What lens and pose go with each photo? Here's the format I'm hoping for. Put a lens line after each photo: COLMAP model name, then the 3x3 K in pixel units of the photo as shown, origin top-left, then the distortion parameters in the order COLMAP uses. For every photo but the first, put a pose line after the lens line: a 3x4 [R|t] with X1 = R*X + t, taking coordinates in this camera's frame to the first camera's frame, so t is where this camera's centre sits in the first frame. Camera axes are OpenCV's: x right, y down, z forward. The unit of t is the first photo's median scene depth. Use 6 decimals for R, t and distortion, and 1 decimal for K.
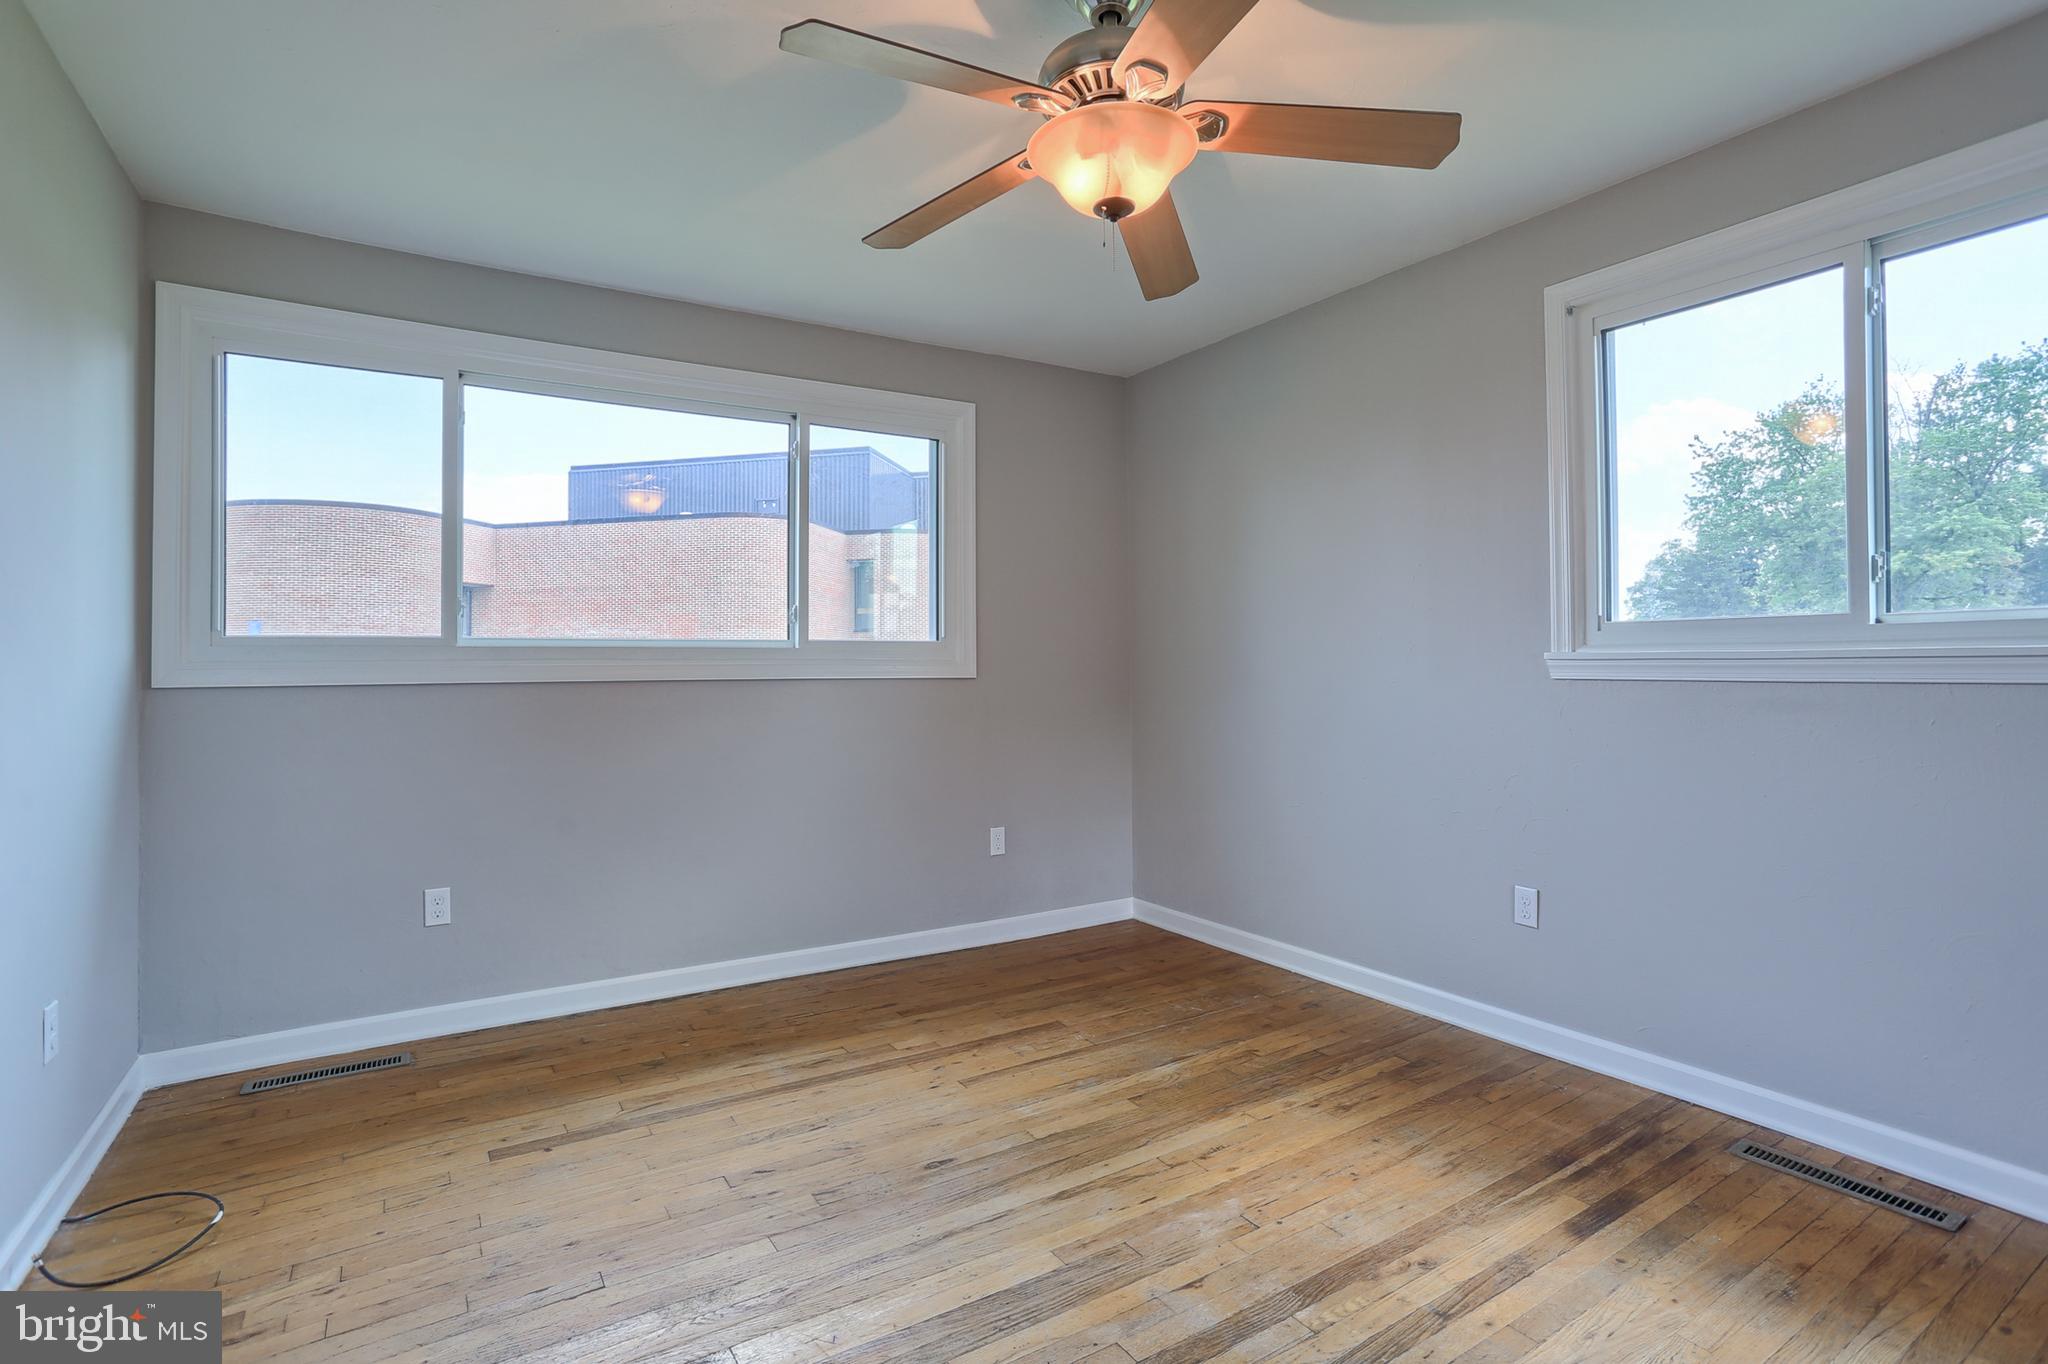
lens RADIAL K [[987.8, 0, 1028.6], [0, 987.8, 665.1], [0, 0, 1]] dist [-0.045115, 0.018141]
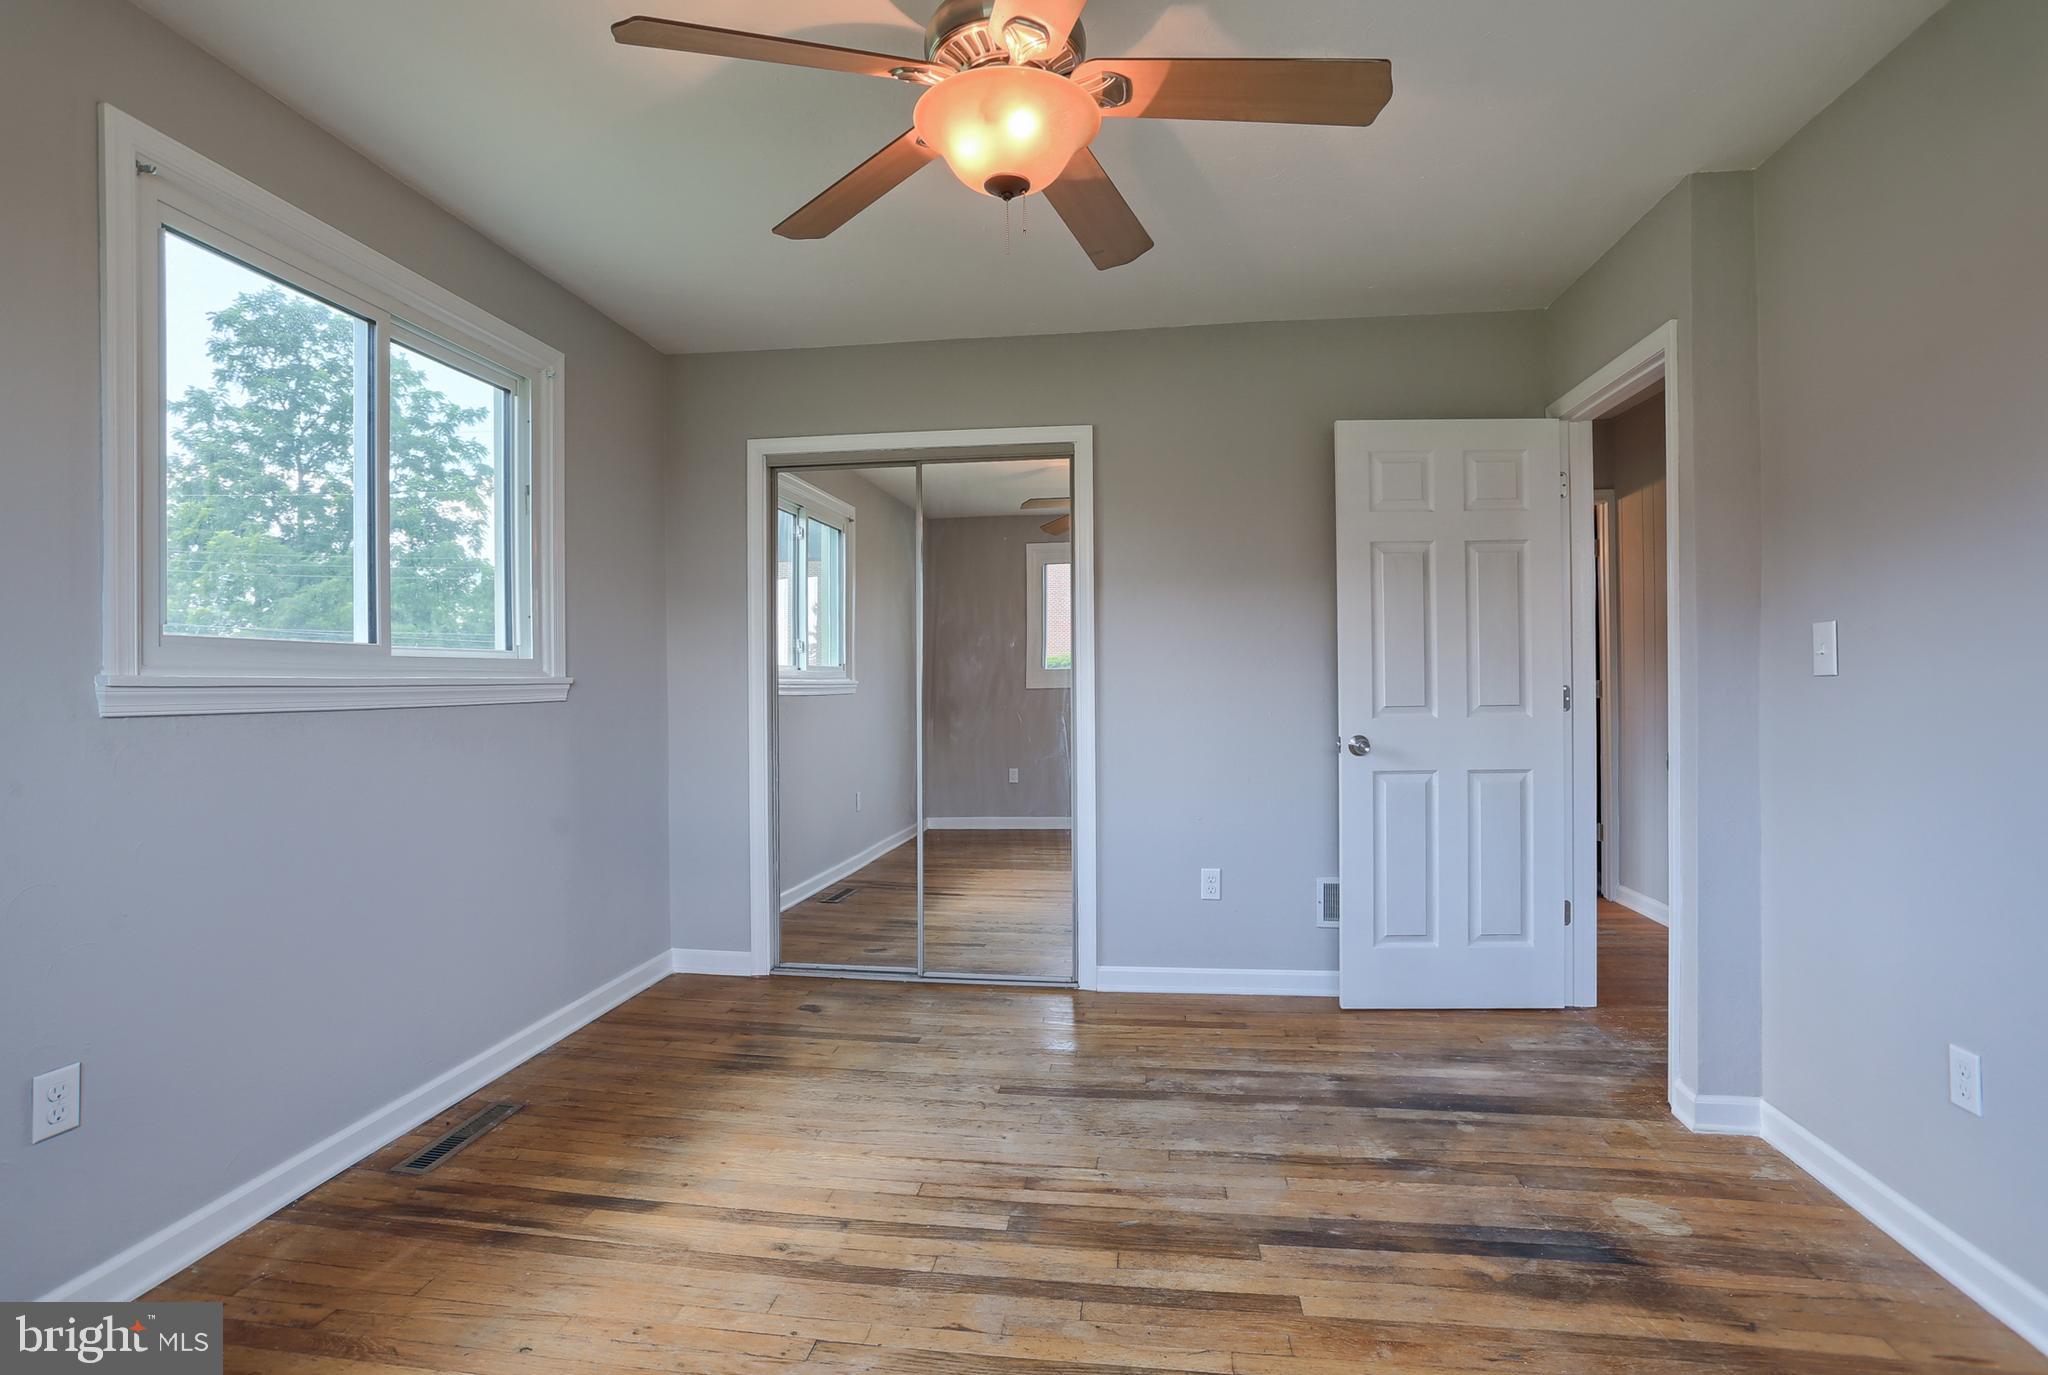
lens RADIAL K [[987.8, 0, 1027.8], [0, 987.8, 687.6], [0, 0, 1]] dist [-0.045115, 0.018141]
pose [[-0.764624, 0.006126, 0.644448, -0.445324], [0.011830, 0.999920, 0.004530, -0.001128], [-0.644368, 0.011088, -0.764635, 1.472356]]
